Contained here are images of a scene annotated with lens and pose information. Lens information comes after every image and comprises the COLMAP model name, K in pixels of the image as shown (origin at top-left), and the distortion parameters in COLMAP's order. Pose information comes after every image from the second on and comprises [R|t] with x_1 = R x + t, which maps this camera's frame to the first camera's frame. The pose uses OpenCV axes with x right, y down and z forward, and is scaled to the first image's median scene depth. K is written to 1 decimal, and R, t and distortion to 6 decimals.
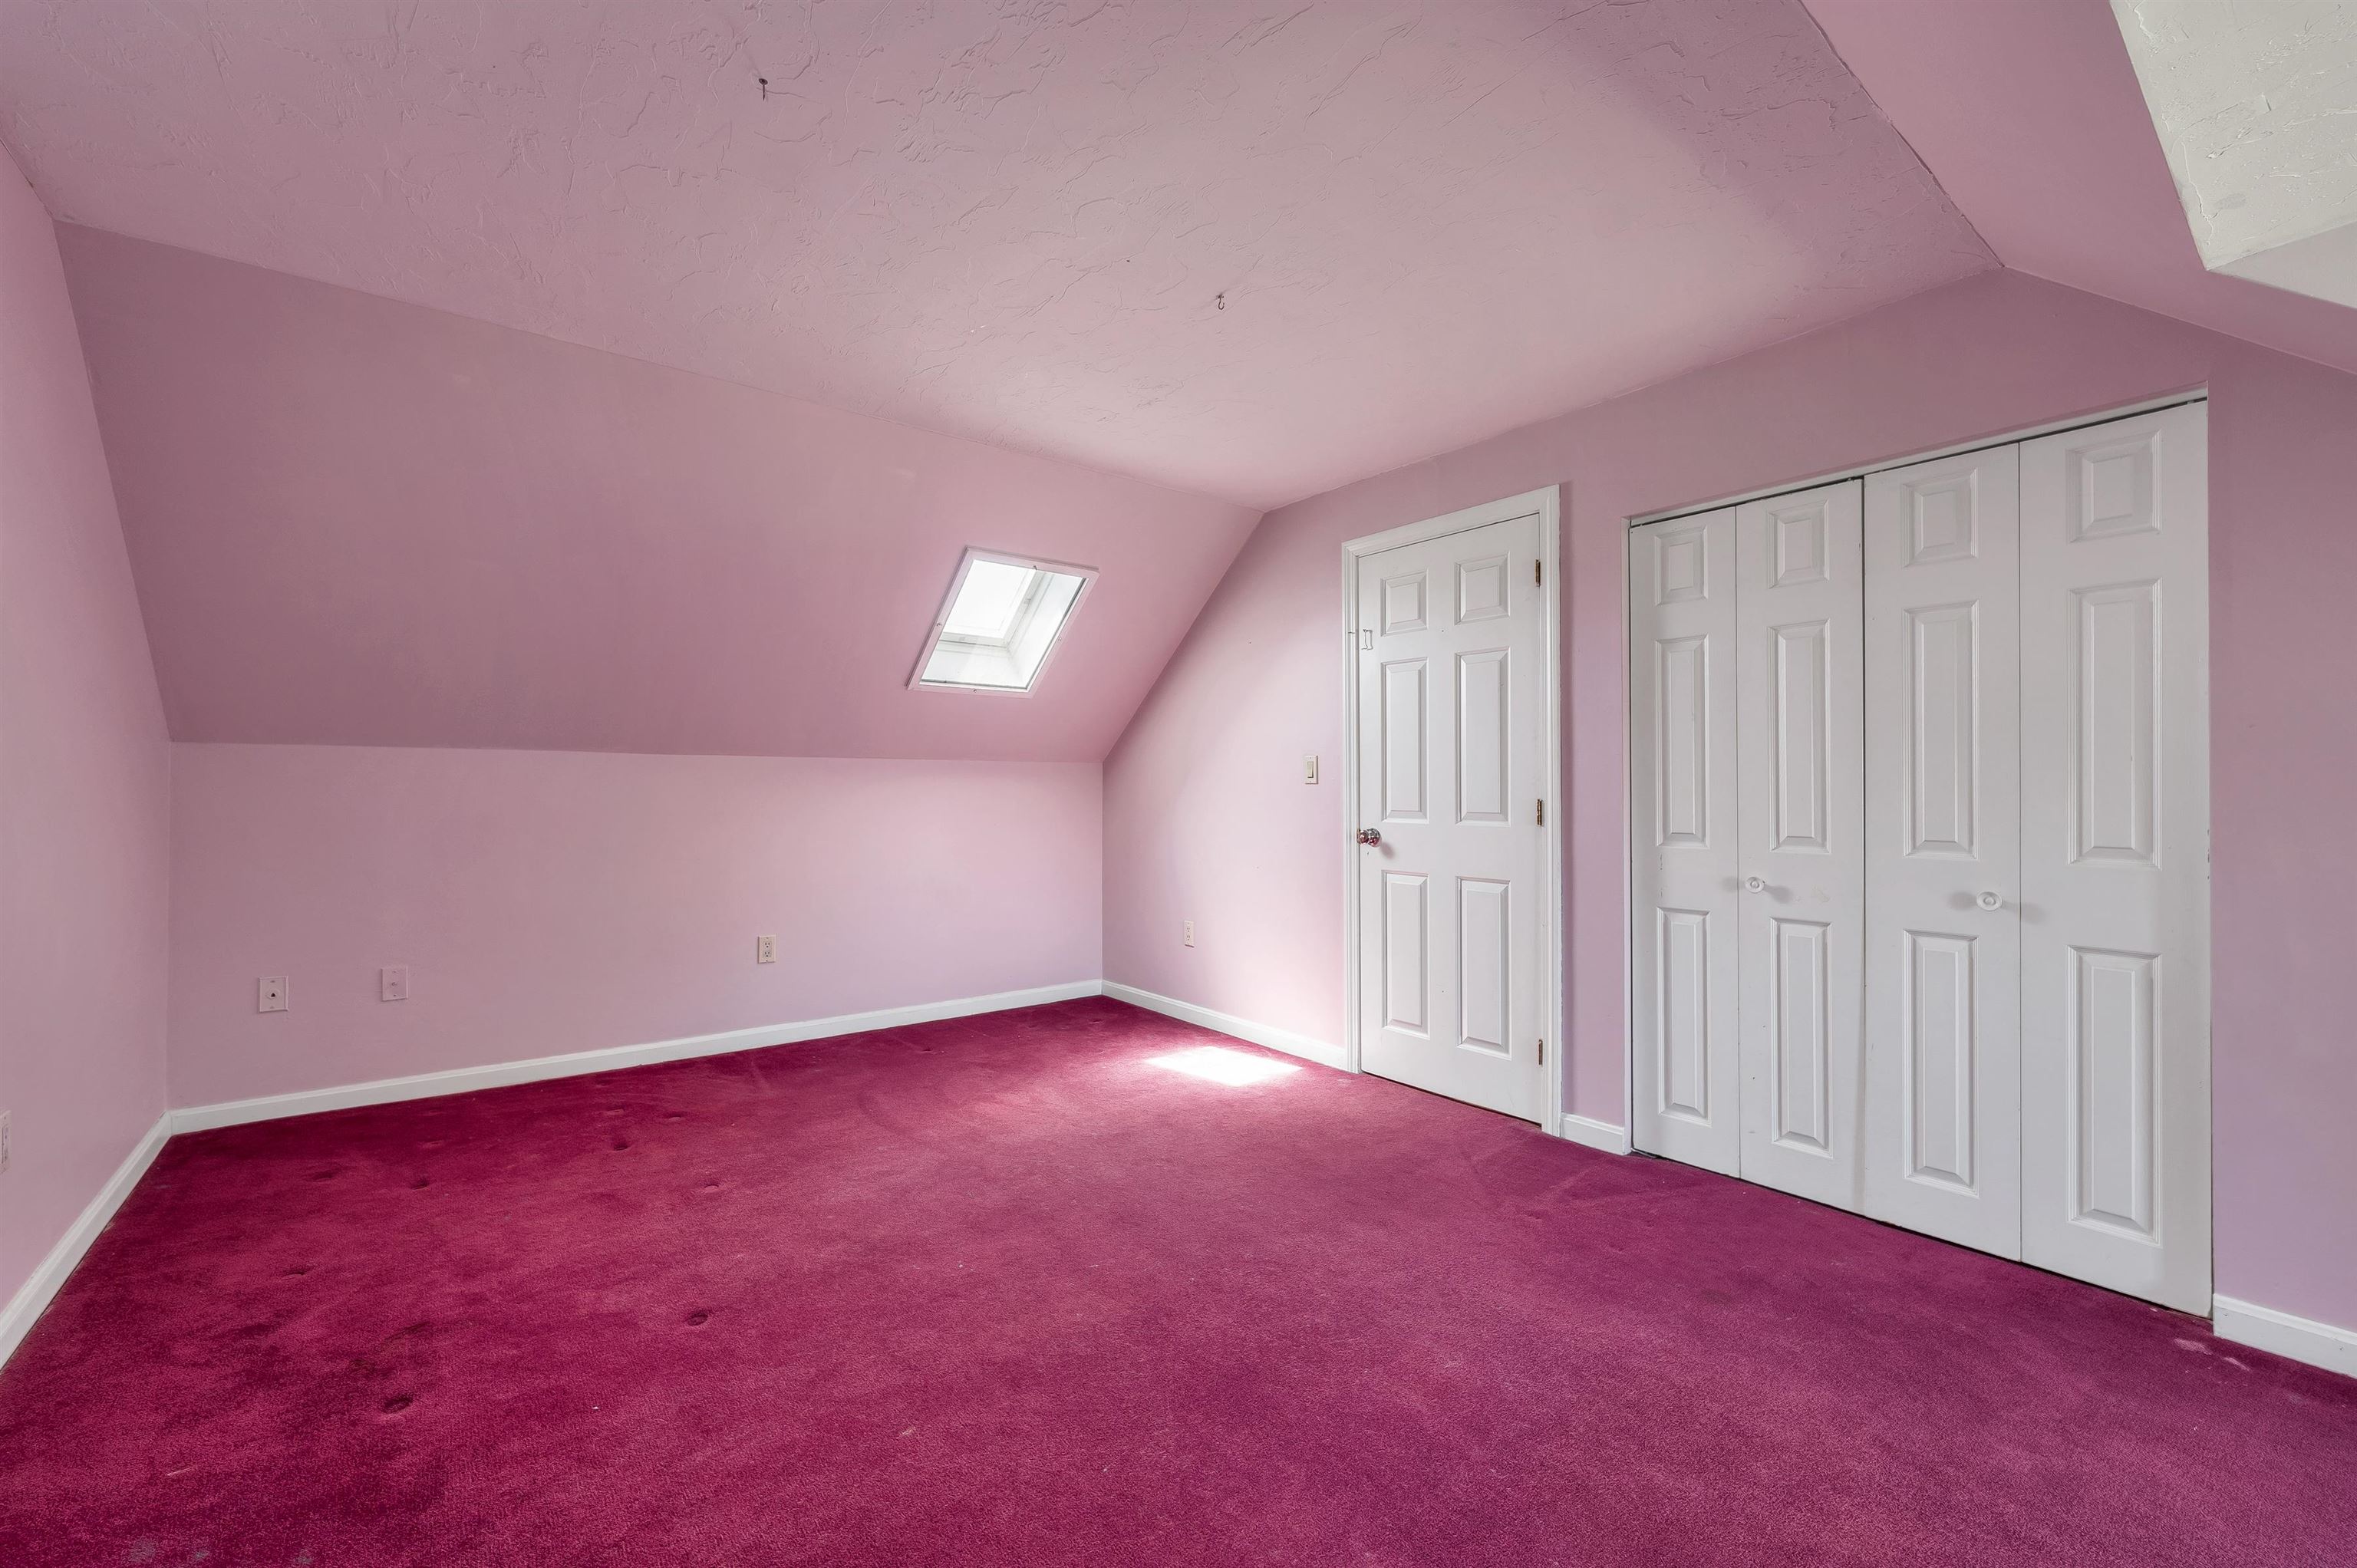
lens RADIAL K [[961.0, 0, 1179.4], [0, 961.0, 786.1], [0, 0, 1]] dist [-0.002267, -0.000308]
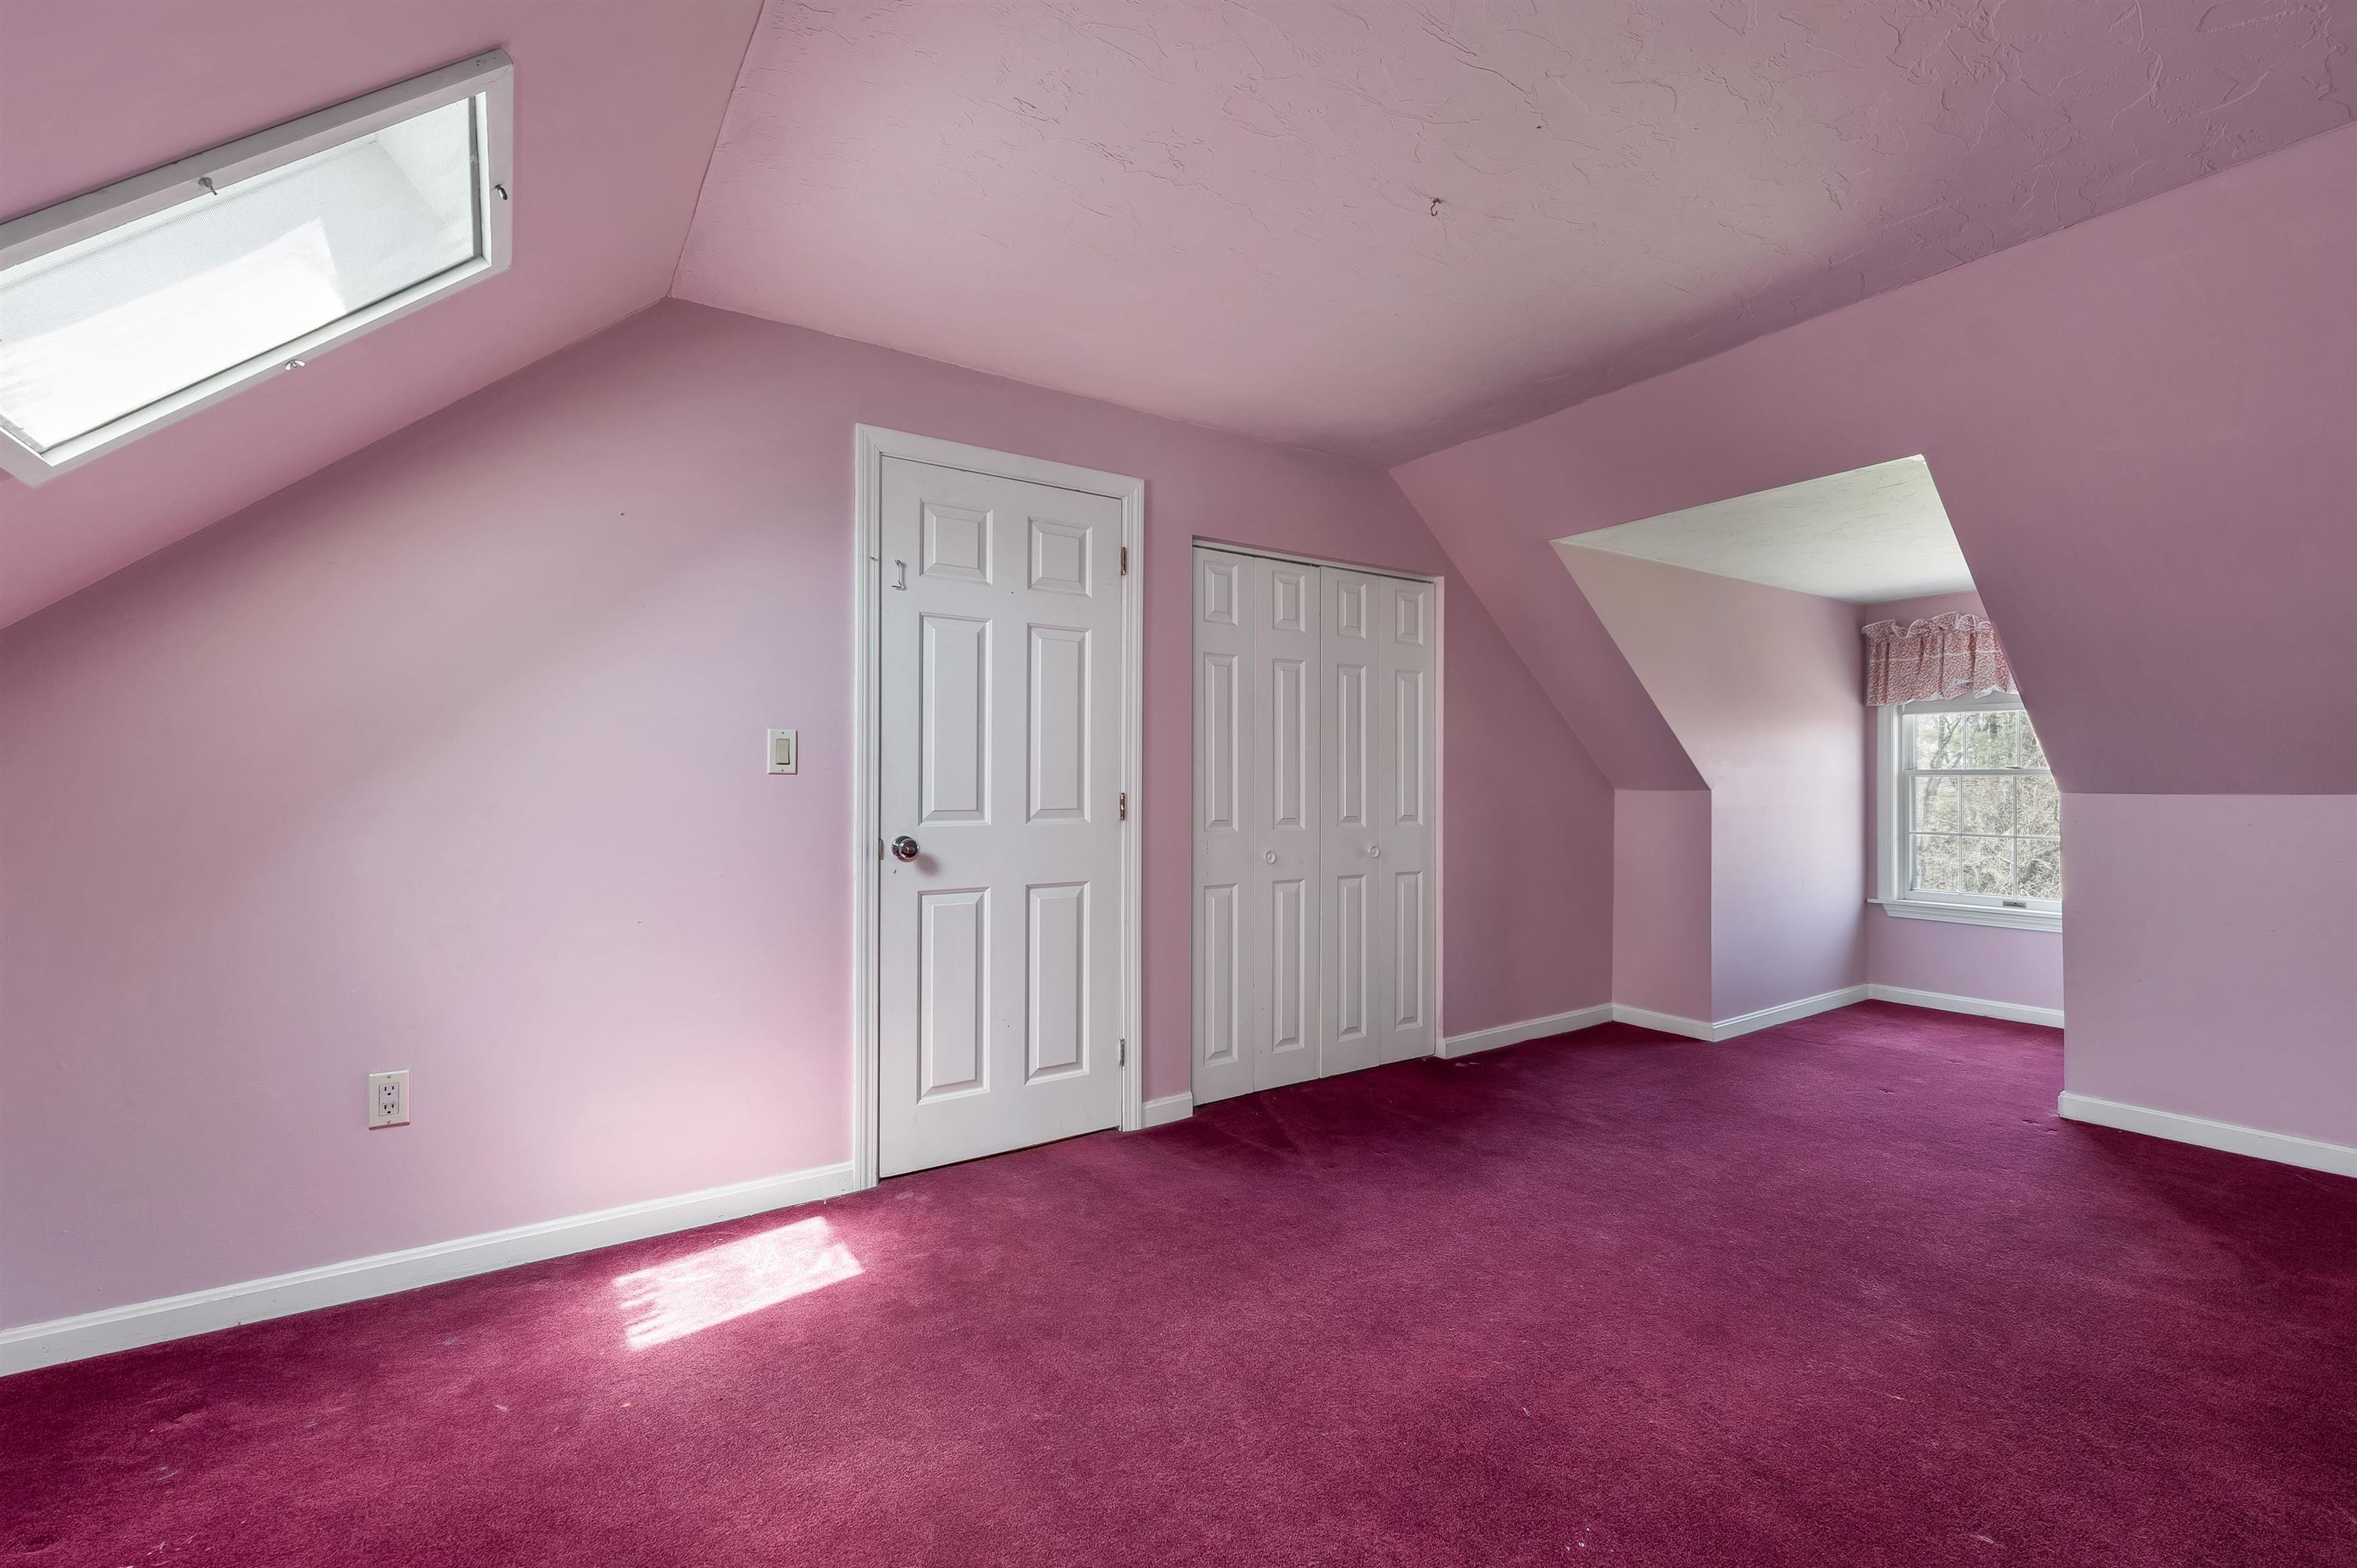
lens RADIAL K [[1024.7, 0, 1181.4], [0, 1024.7, 781.2], [0, 0, 1]] dist [-0.003097, -0.000139]
pose [[0.067222, 0.002247, 0.997736, -0.585876], [-0.001661, 0.999996, -0.002140, 0.003476], [-0.997737, -0.001513, 0.067225, 0.775332]]
